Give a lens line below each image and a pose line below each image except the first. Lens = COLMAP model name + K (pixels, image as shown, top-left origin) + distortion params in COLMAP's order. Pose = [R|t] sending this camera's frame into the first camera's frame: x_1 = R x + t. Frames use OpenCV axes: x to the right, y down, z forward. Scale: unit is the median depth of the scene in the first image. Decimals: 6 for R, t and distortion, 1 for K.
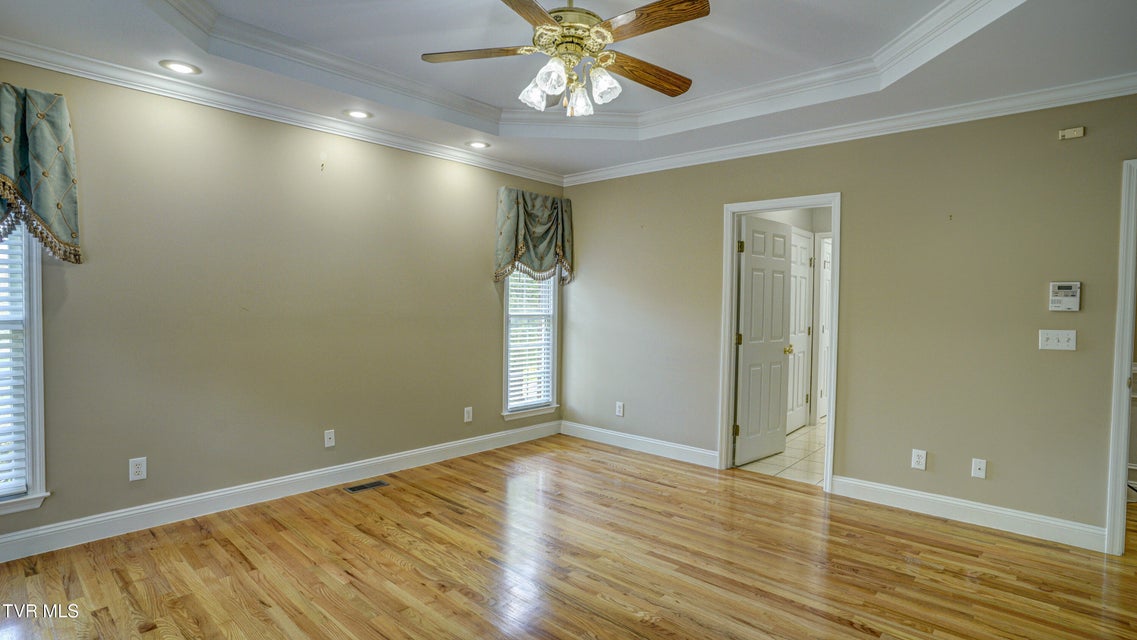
lens RADIAL K [[562.9, 0, 573.2], [0, 562.9, 318.8], [0, 0, 1]] dist [-0.067163, 0.022682]
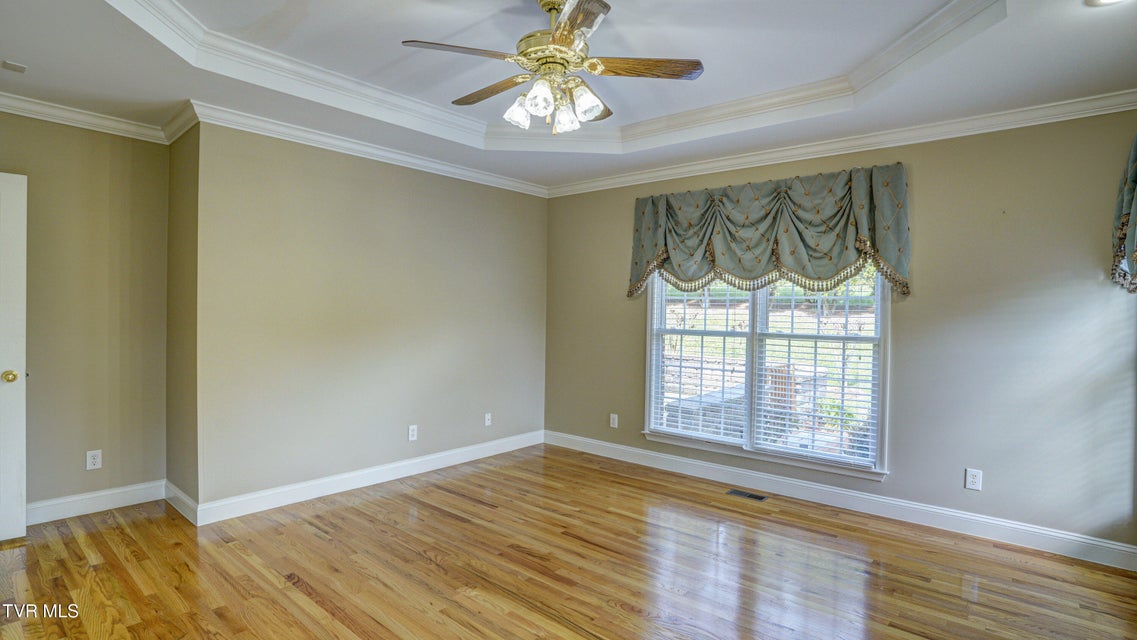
lens RADIAL K [[562.9, 0, 572.1], [0, 562.9, 320.4], [0, 0, 1]] dist [-0.067163, 0.022682]
pose [[-0.999039, -0.029193, -0.032695, -0.016119], [-0.030808, 0.998272, 0.050040, -0.046716], [0.031178, 0.051000, -0.998212, 1.306683]]
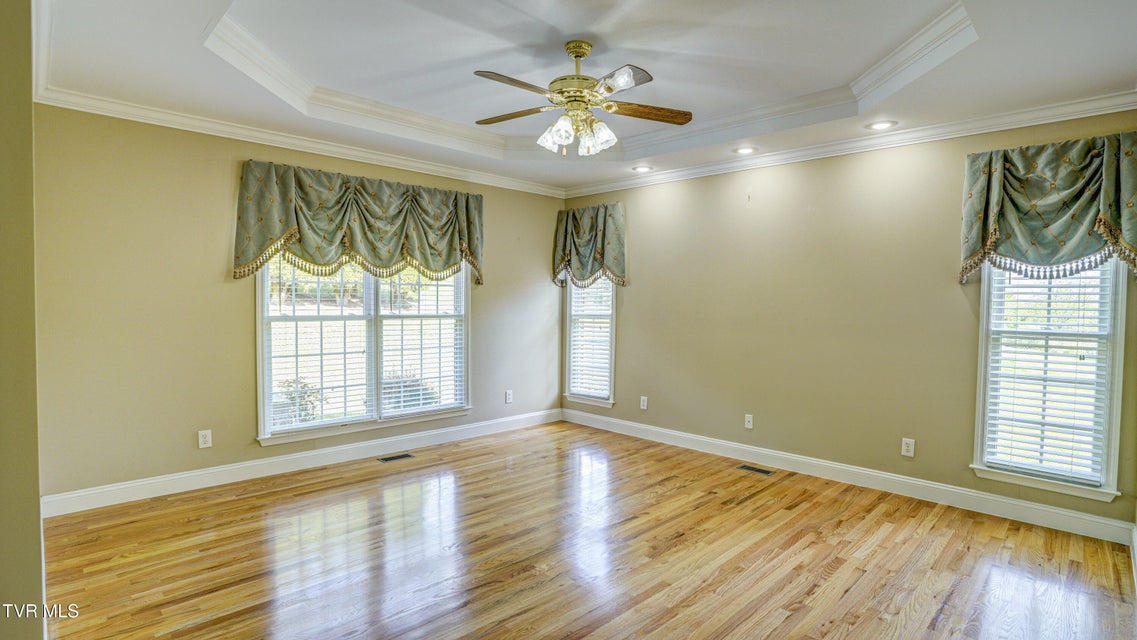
lens RADIAL K [[562.9, 0, 569.9], [0, 562.9, 319.2], [0, 0, 1]] dist [-0.067163, 0.022682]
pose [[-0.048291, 0.018729, -0.998658, 0.811578], [-0.045907, 0.998726, 0.020950, -0.014452], [0.997778, 0.046857, -0.047369, 0.680275]]
